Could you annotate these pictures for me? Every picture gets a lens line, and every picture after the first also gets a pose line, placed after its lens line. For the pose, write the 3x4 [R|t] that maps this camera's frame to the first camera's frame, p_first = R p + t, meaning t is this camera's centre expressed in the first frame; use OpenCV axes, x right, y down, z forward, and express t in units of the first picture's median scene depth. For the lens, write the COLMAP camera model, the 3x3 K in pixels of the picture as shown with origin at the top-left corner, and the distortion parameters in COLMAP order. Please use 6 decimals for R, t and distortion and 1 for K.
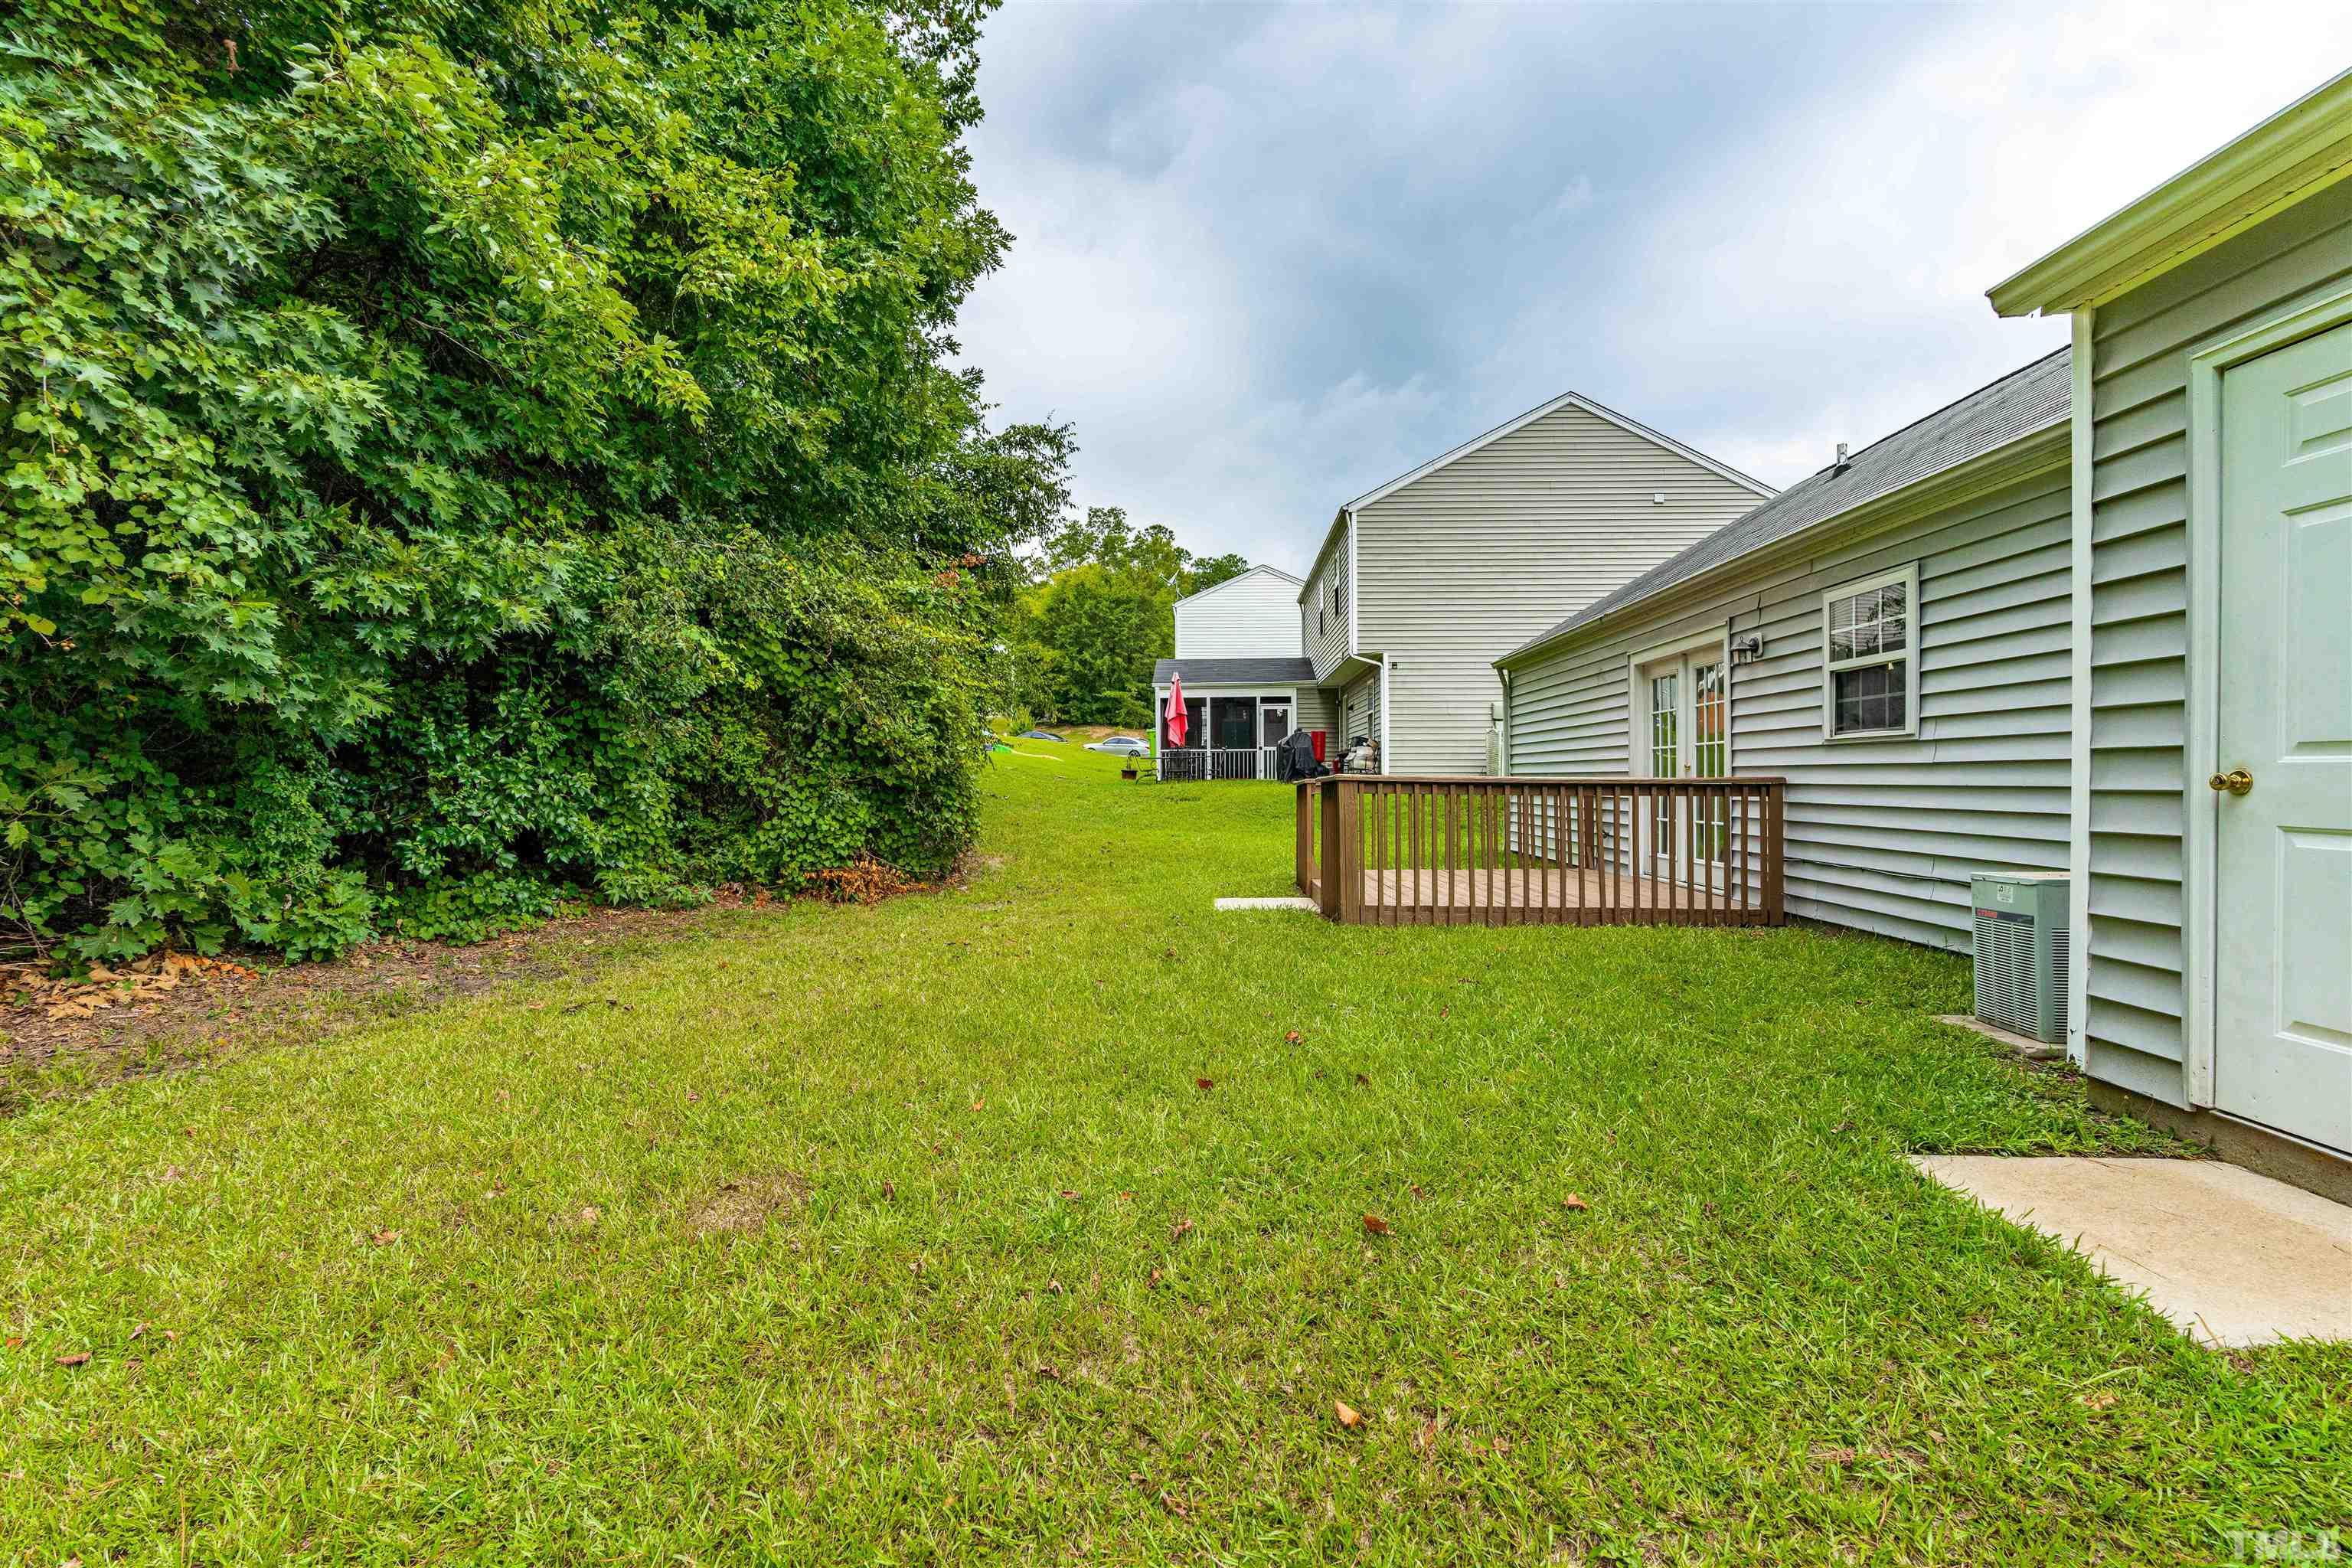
lens RADIAL K [[1073.0, 0, 1177.7], [0, 1073.0, 786.7], [0, 0, 1]] dist [-0.035866, 0.014818]
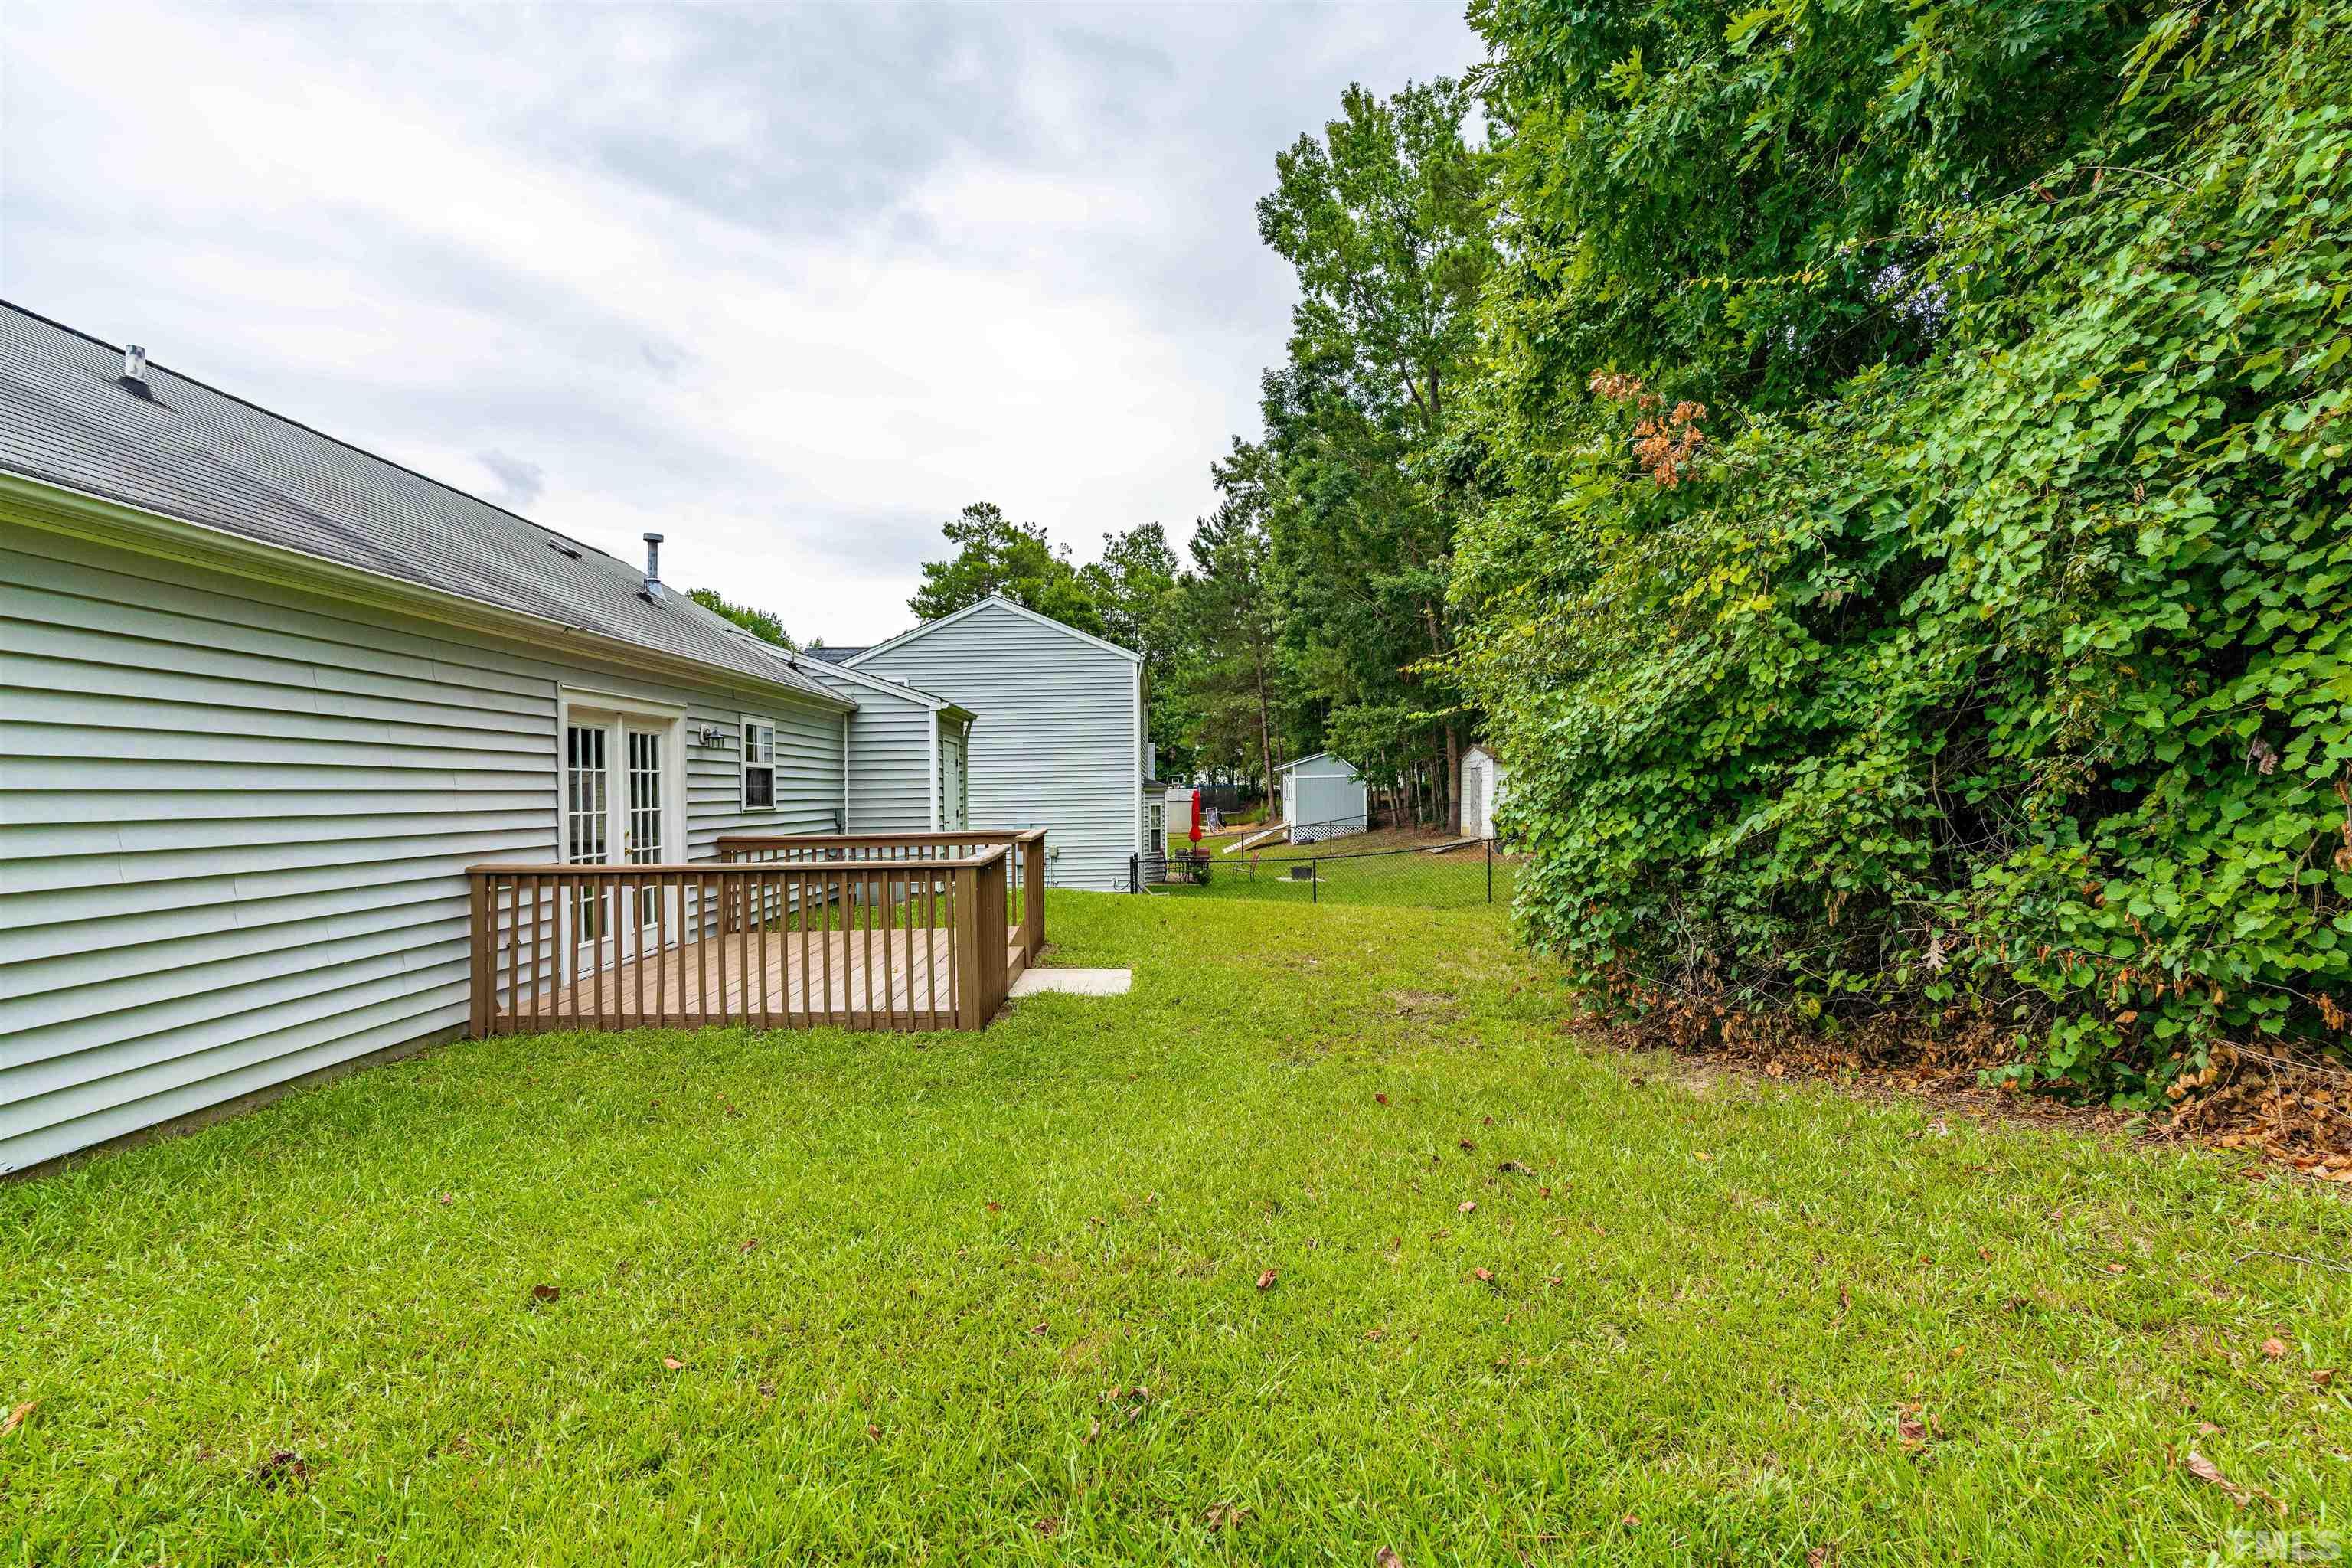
lens RADIAL K [[1073.0, 0, 1185.5], [0, 1073.0, 787.4], [0, 0, 1]] dist [-0.035866, 0.014818]
pose [[-0.997587, 0.030876, -0.062191, 0.046612], [0.030675, 0.999521, 0.004198, -0.049992], [0.062291, 0.002280, -0.998055, 2.029096]]
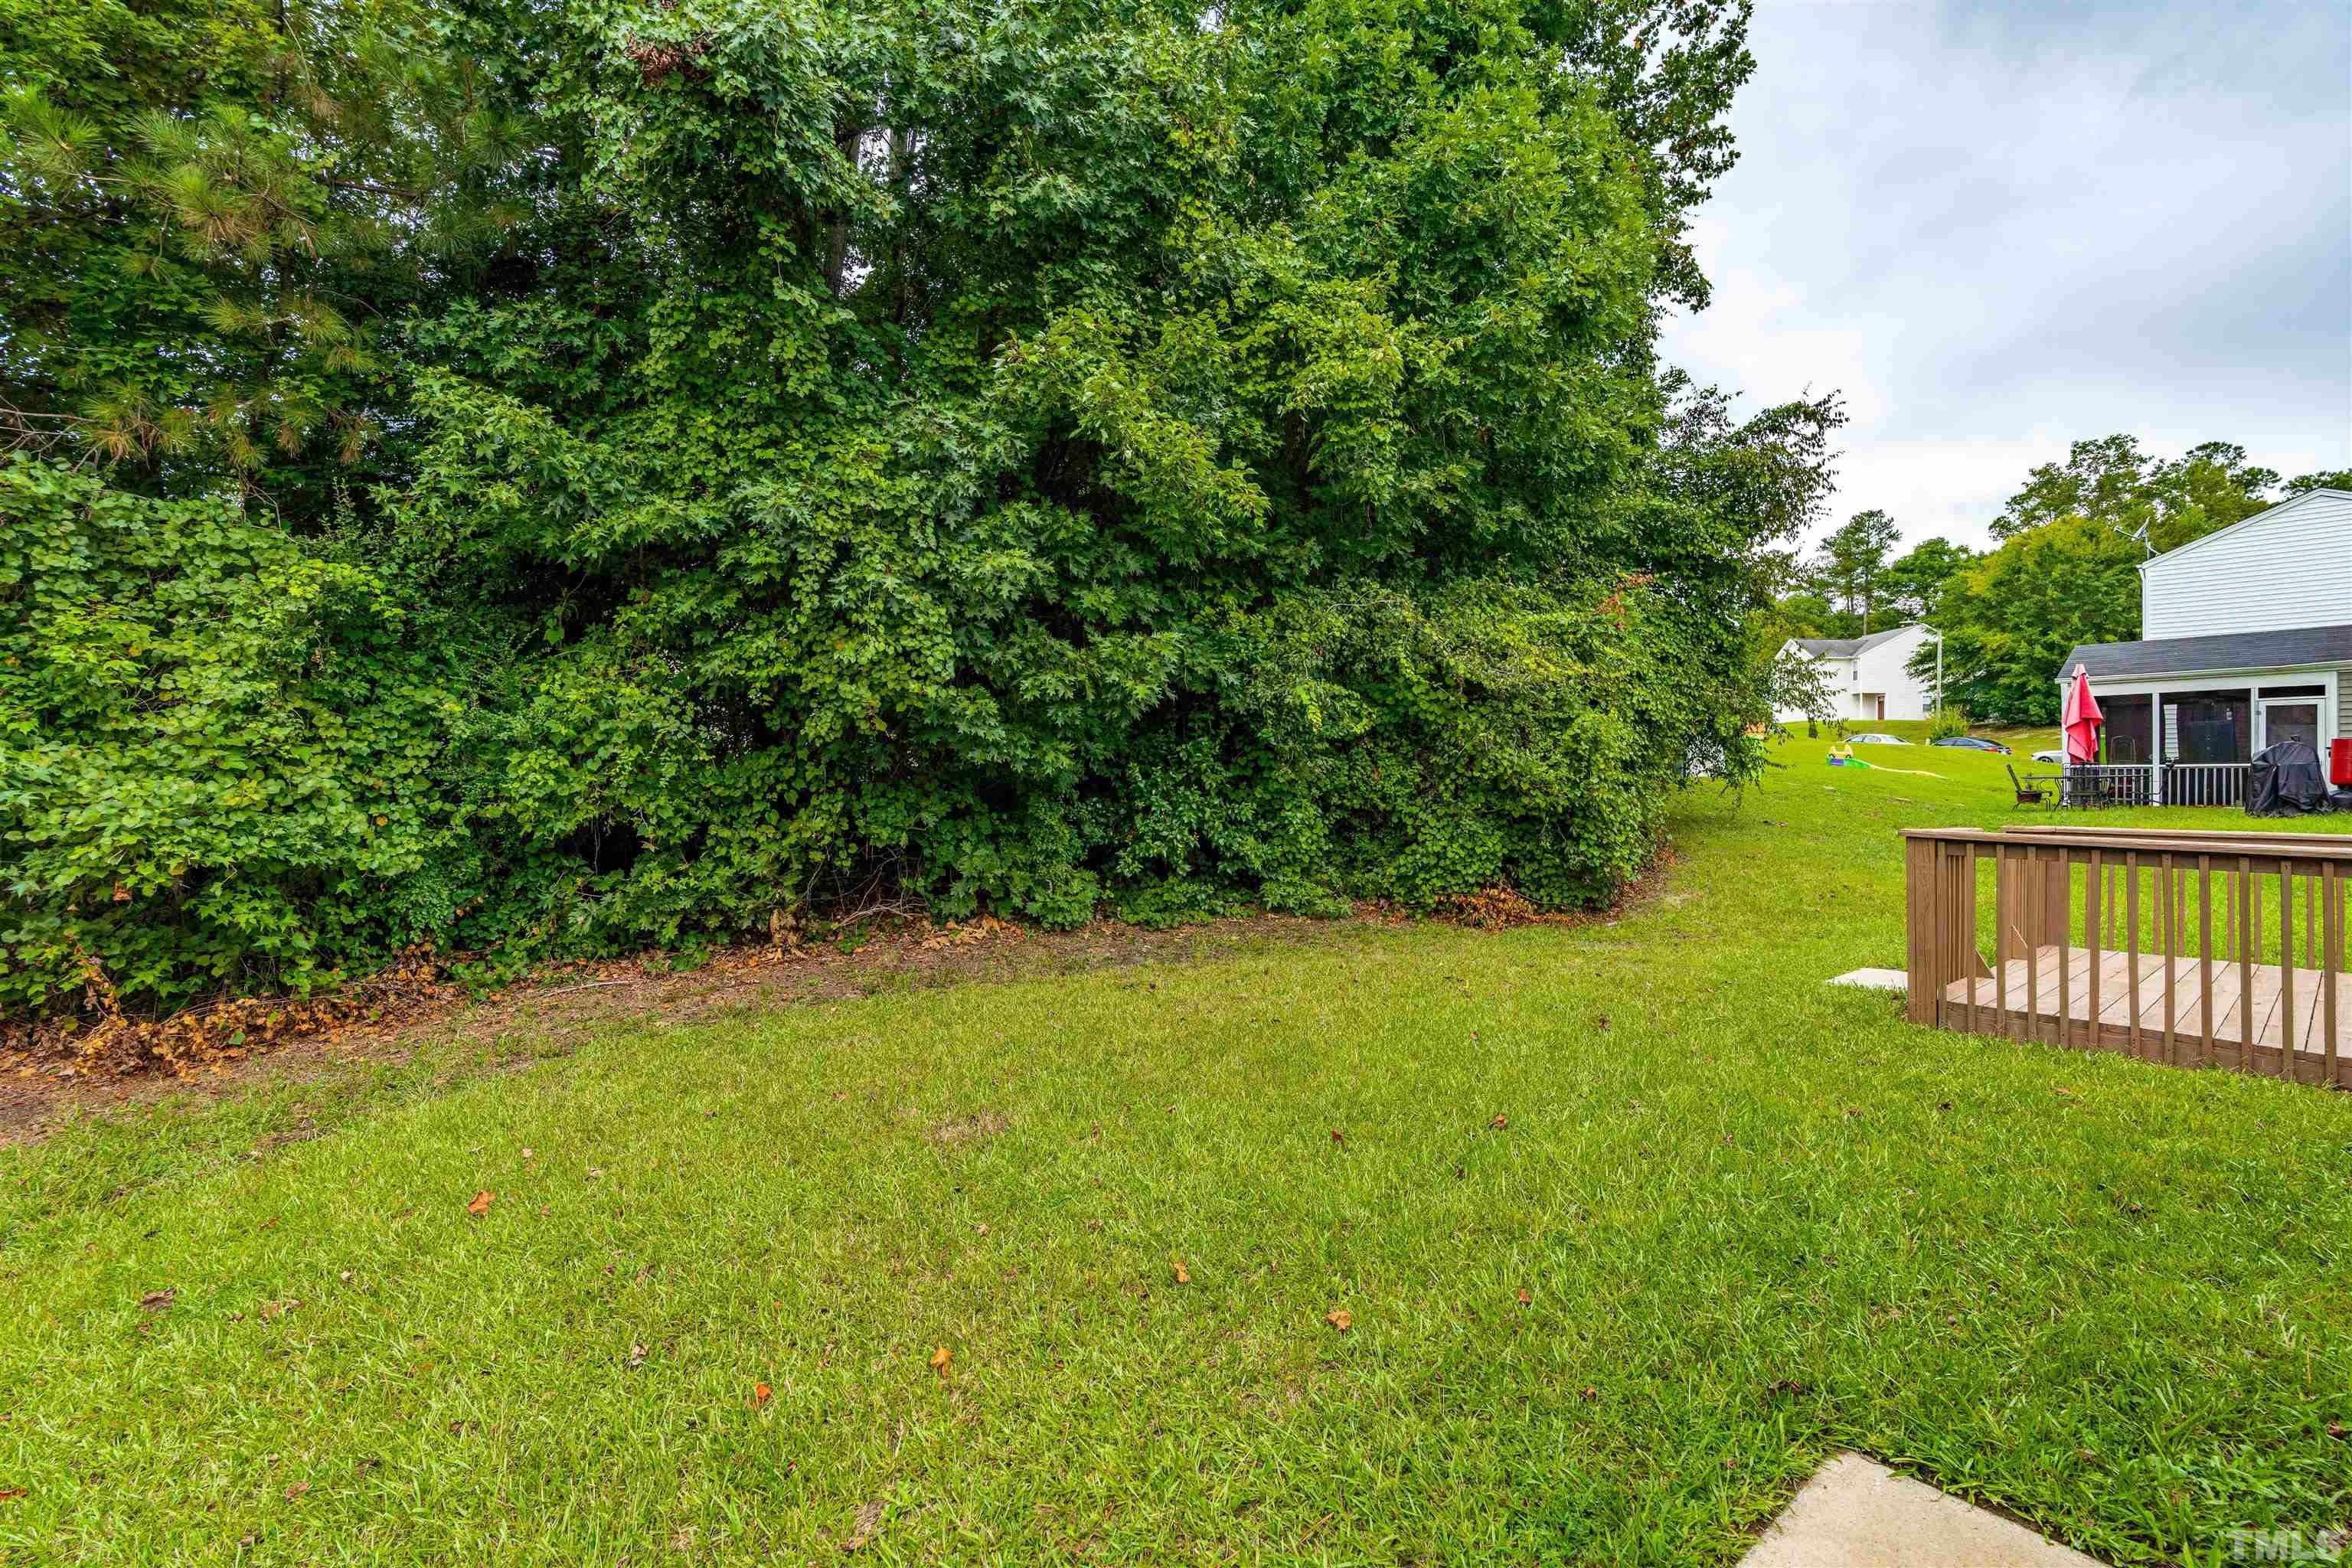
lens RADIAL K [[1073.0, 0, 1161.8], [0, 1073.0, 784.4], [0, 0, 1]] dist [-0.035866, 0.014818]
pose [[0.679014, 0.007486, -0.734087, 0.298511], [-0.014458, 0.999890, -0.003177, -0.028849], [0.733983, 0.012771, 0.679048, 0.064256]]
